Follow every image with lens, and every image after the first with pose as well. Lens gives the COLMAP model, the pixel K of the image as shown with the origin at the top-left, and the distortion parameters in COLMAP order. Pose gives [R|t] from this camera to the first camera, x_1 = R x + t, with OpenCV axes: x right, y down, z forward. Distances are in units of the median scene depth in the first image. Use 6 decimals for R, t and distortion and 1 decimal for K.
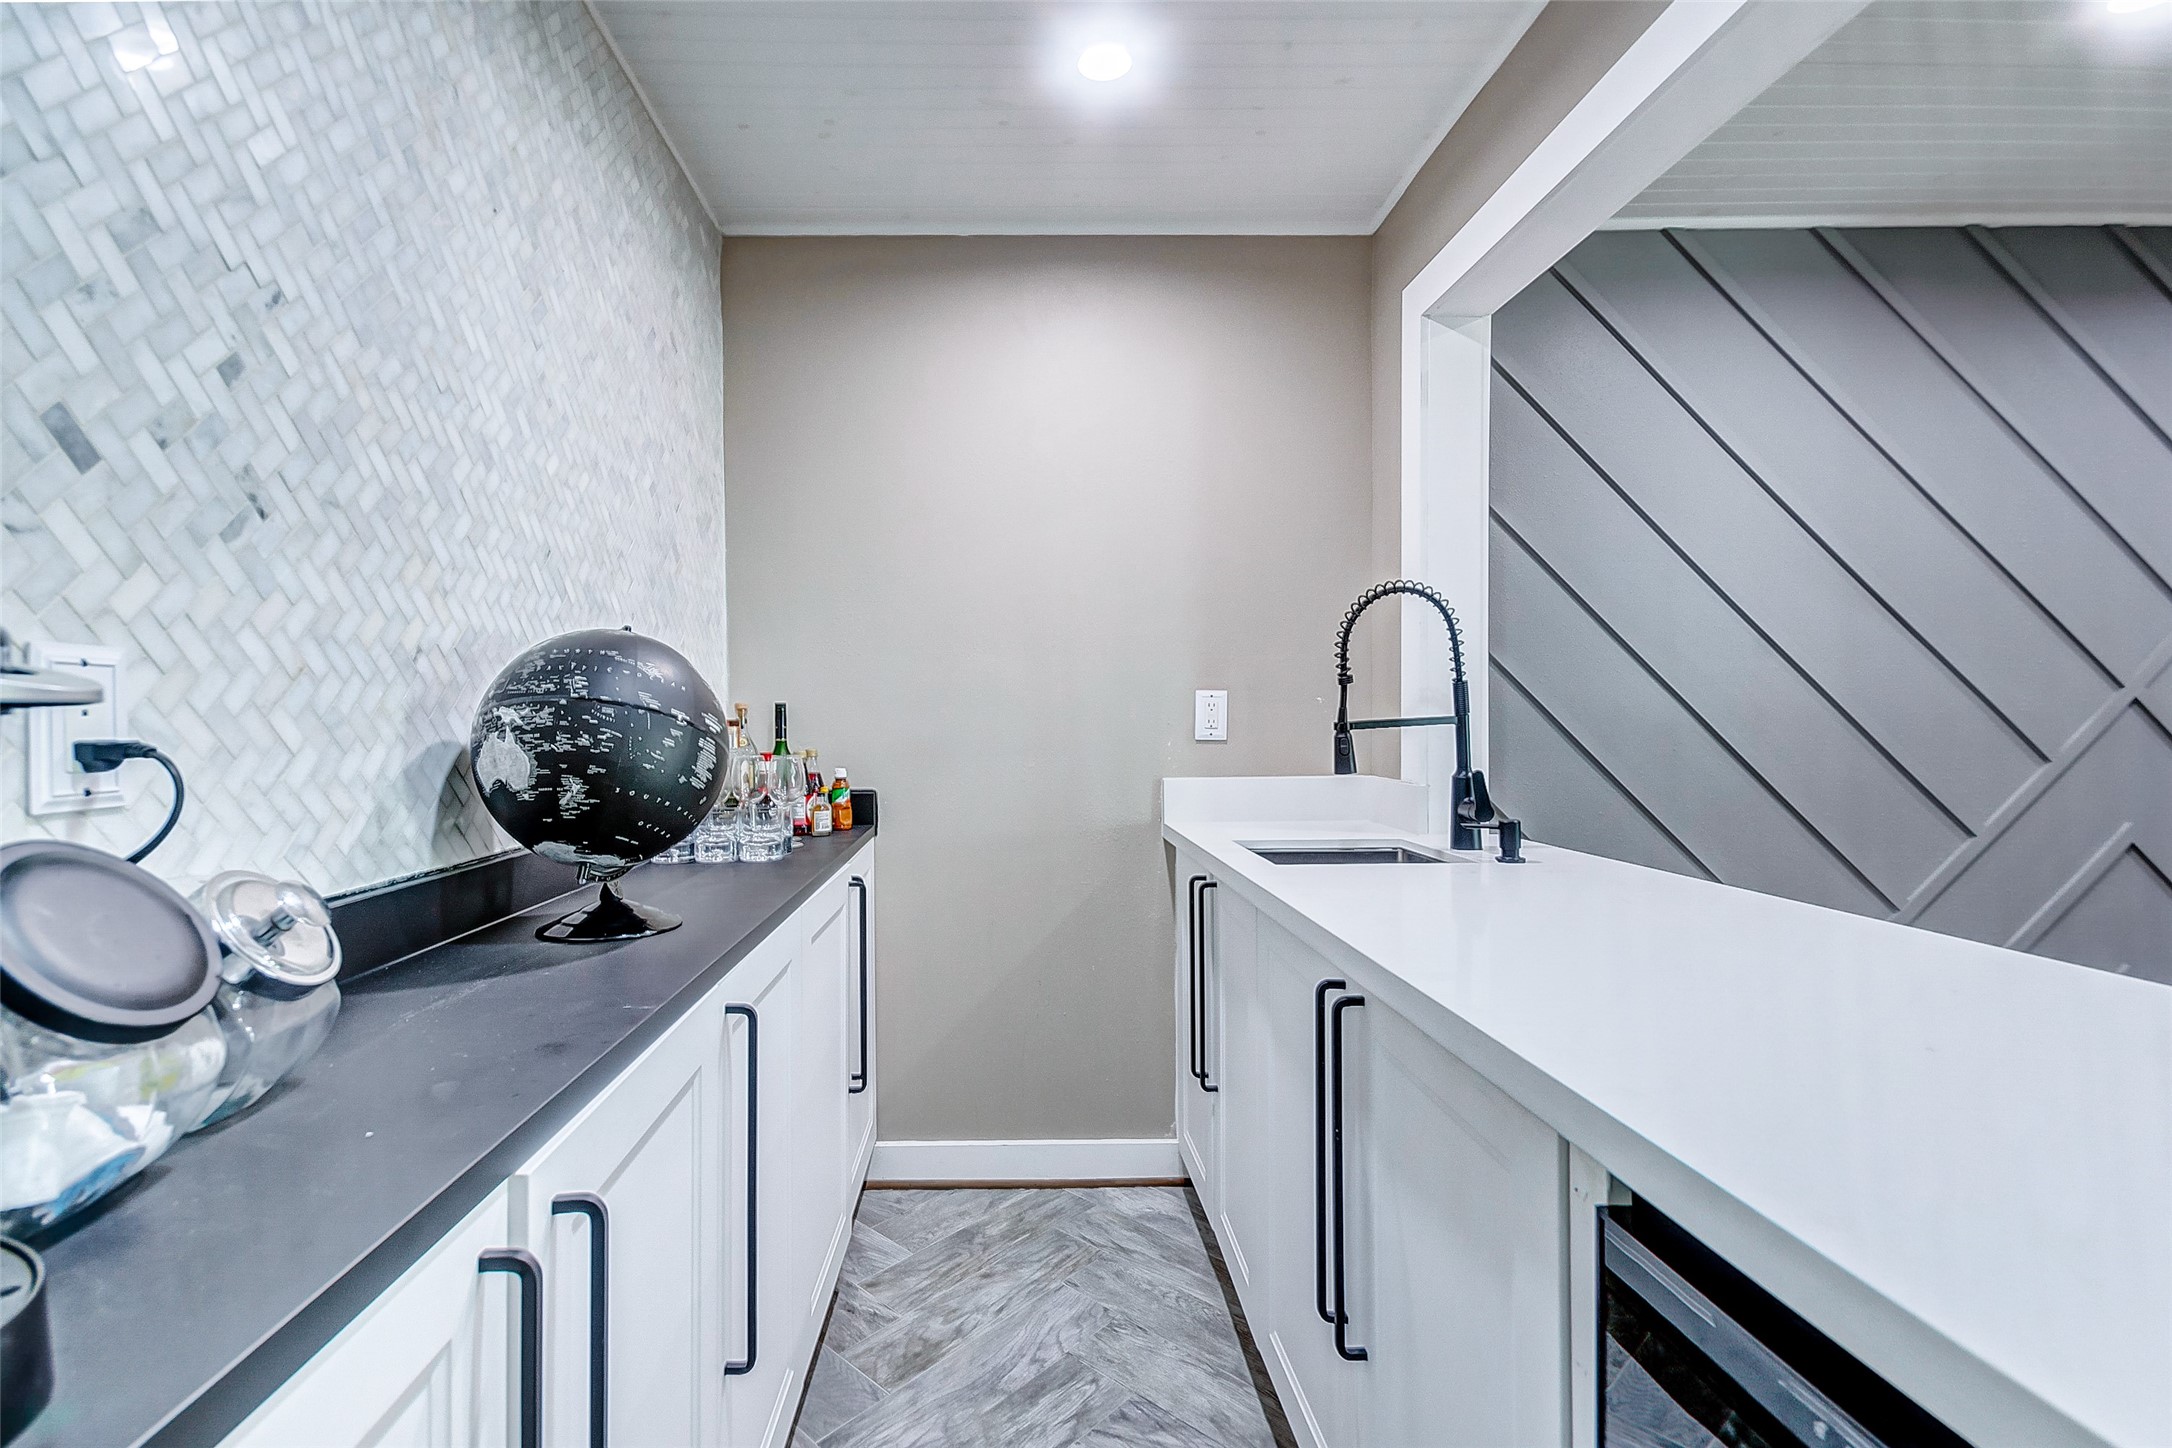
lens RADIAL K [[984.8, 0, 1086.8], [0, 984.8, 717.0], [0, 0, 1]] dist [0.014295, -0.000414]
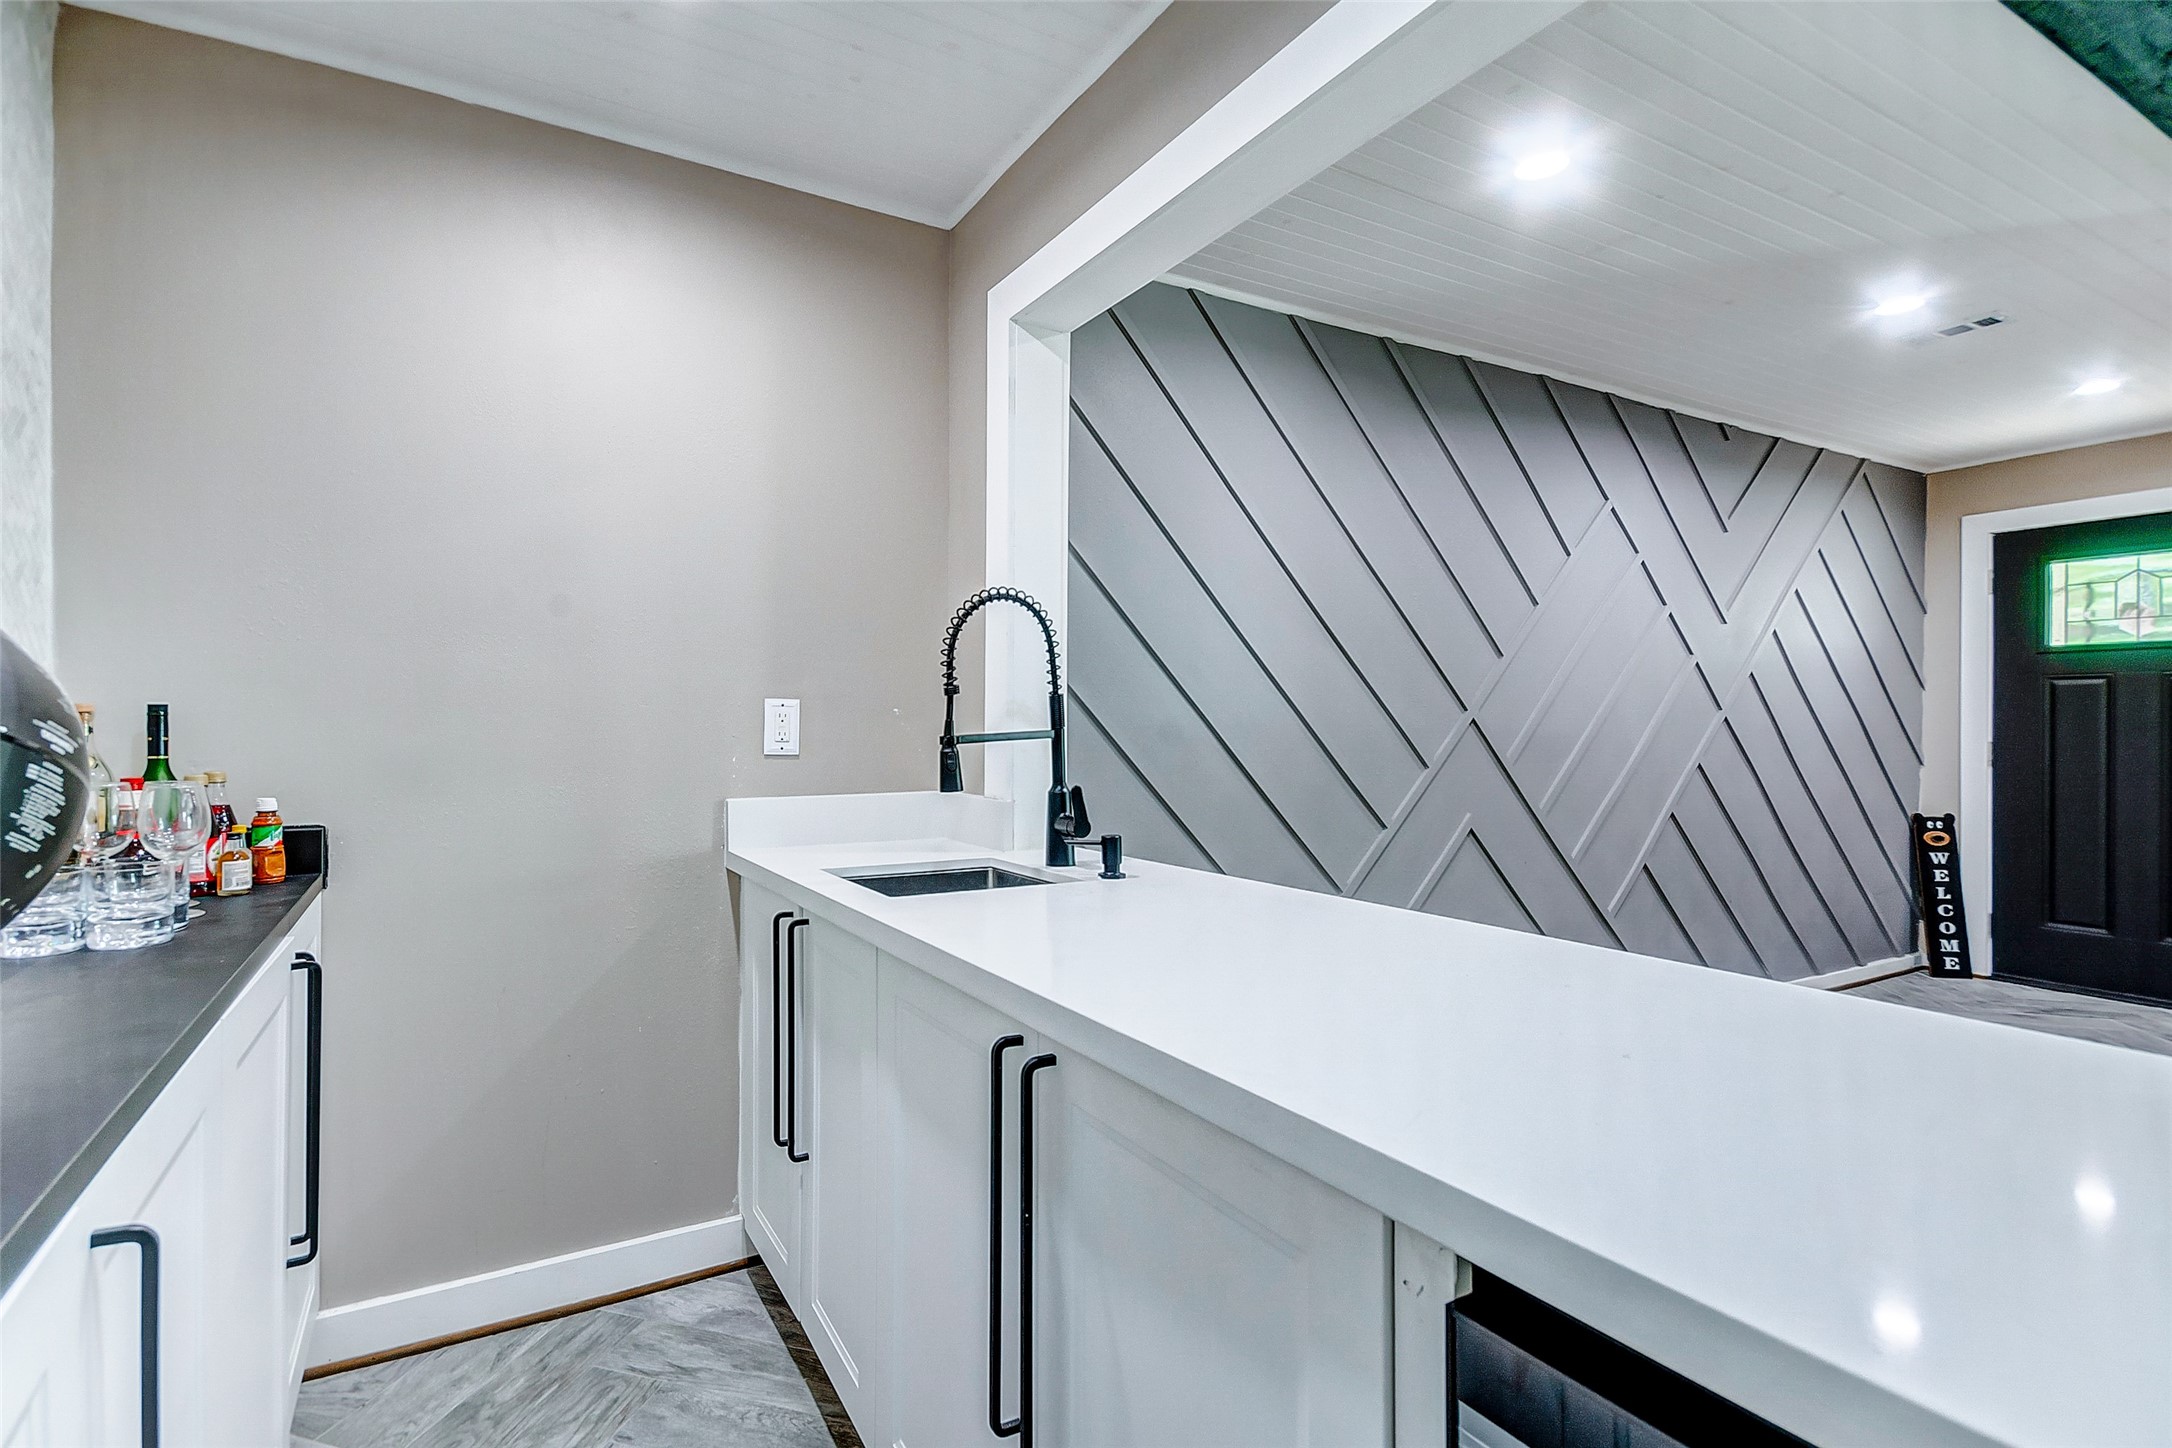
lens RADIAL K [[1027.8, 0, 1086.0], [0, 1027.8, 724.0], [0, 0, 1]] dist [0.016204, -0.000288]
pose [[0.904180, 0.009305, 0.427049, -0.036926], [-0.007501, 0.999954, -0.005908, -0.001128], [-0.427085, 0.002138, 0.904209, 0.072408]]
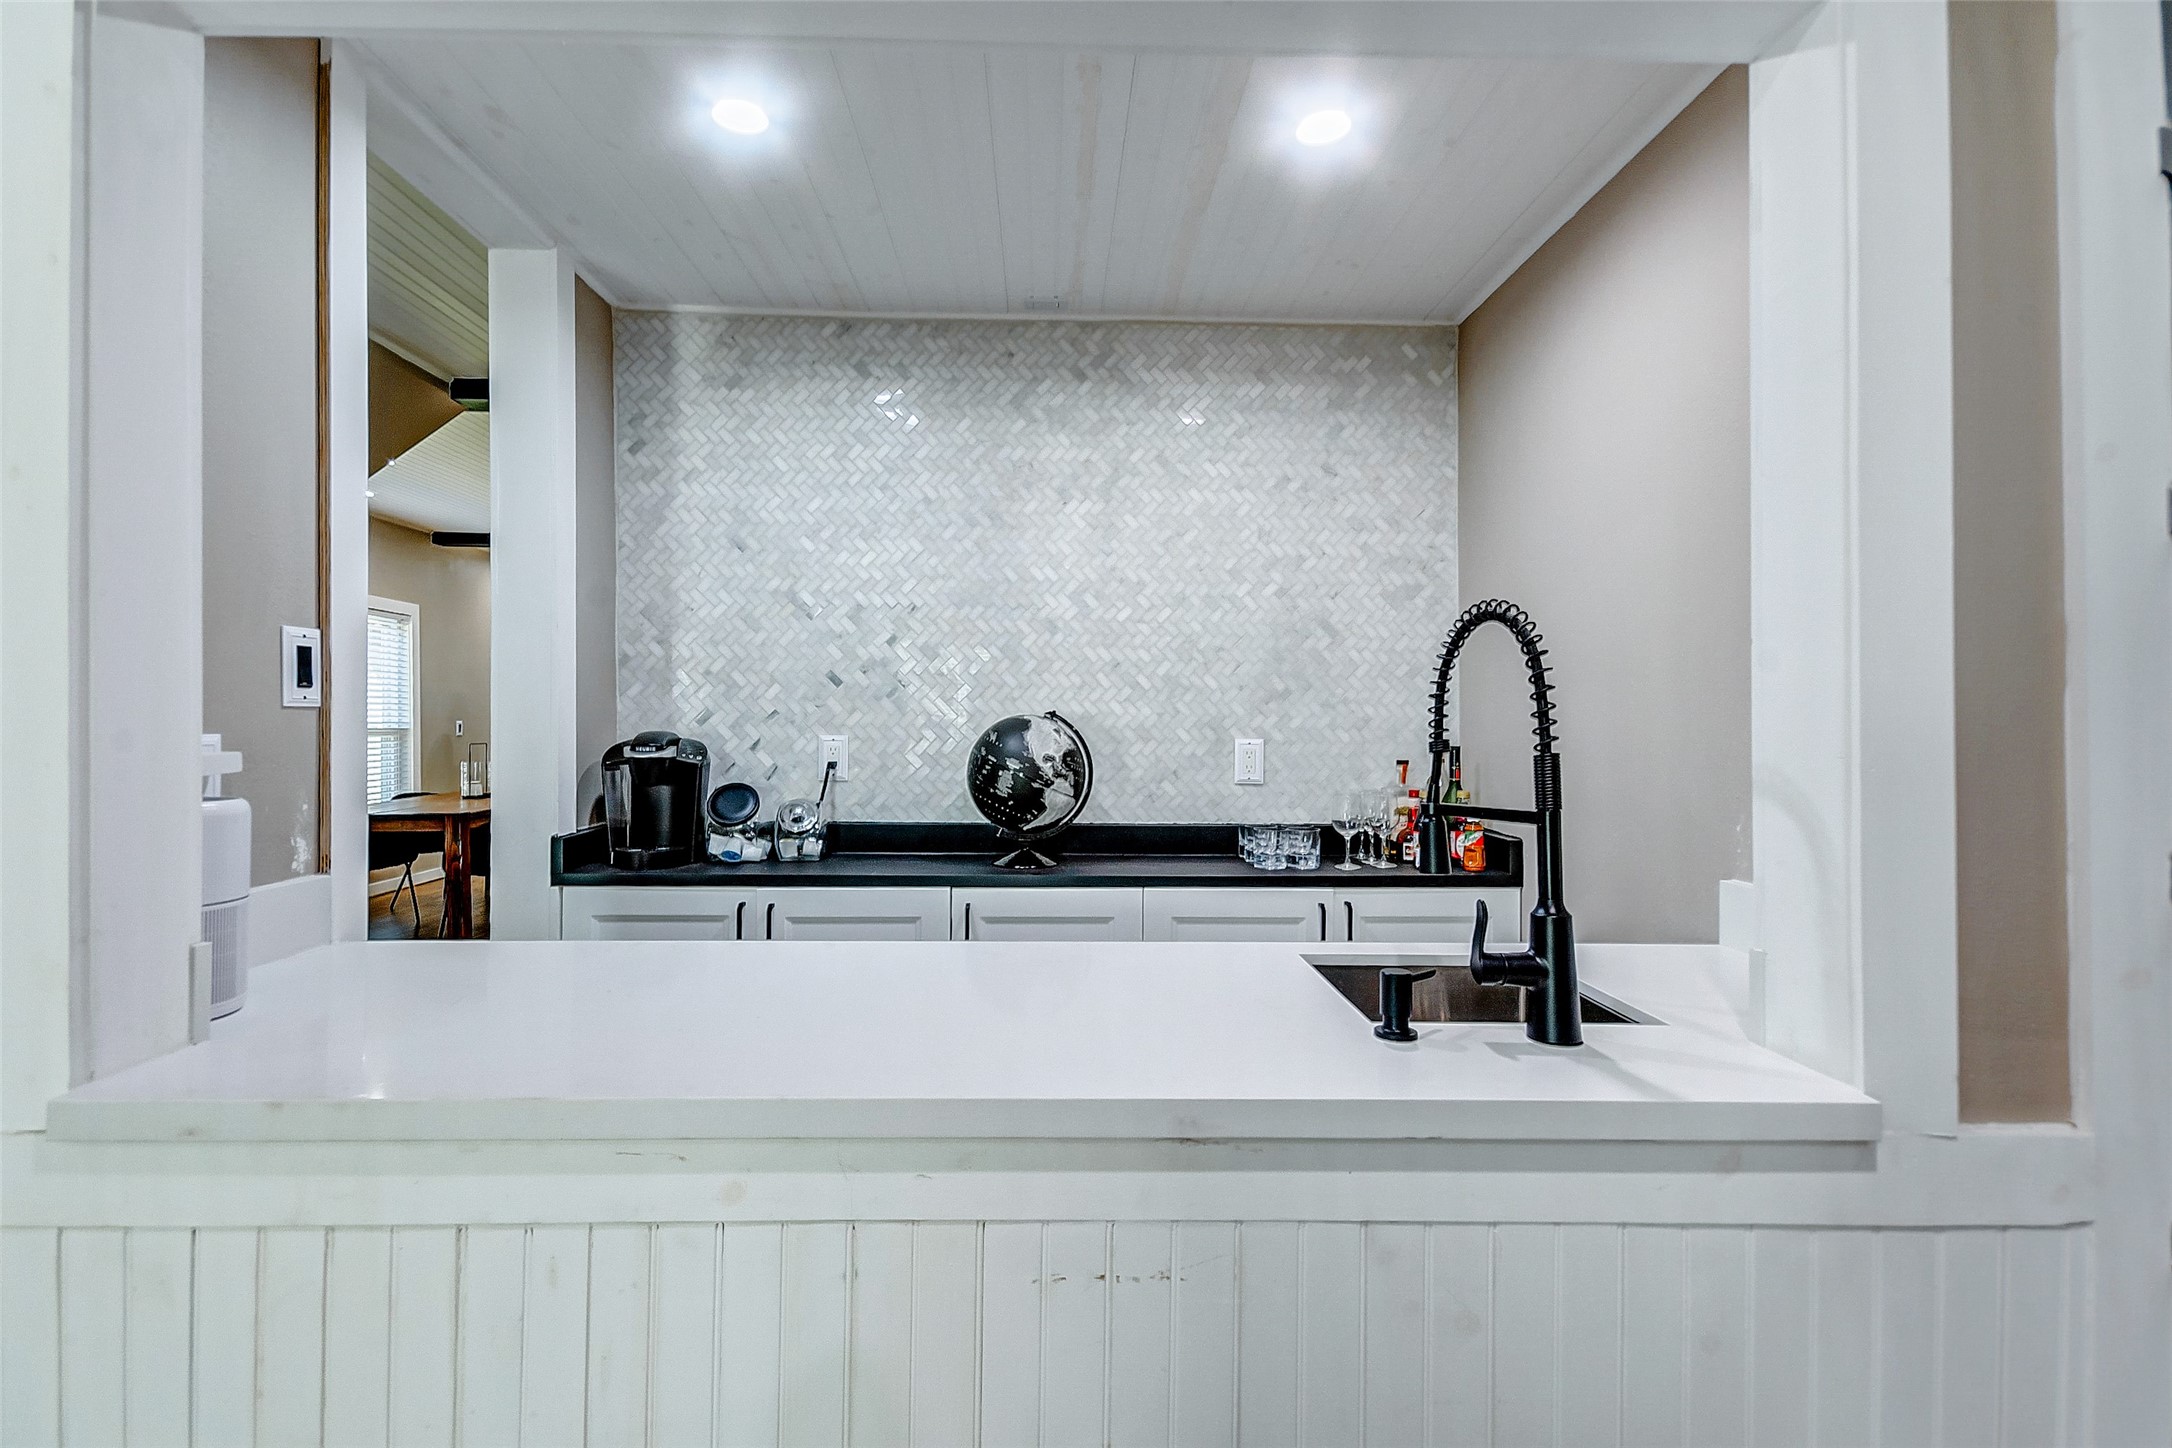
lens RADIAL K [[984.8, 0, 1086.8], [0, 984.8, 717.0], [0, 0, 1]] dist [0.014295, -0.000414]
pose [[-0.015152, 0.004247, -0.999876, 1.121831], [-0.002484, 0.999988, 0.004286, -0.068323], [0.999882, 0.002549, -0.015142, 0.861243]]
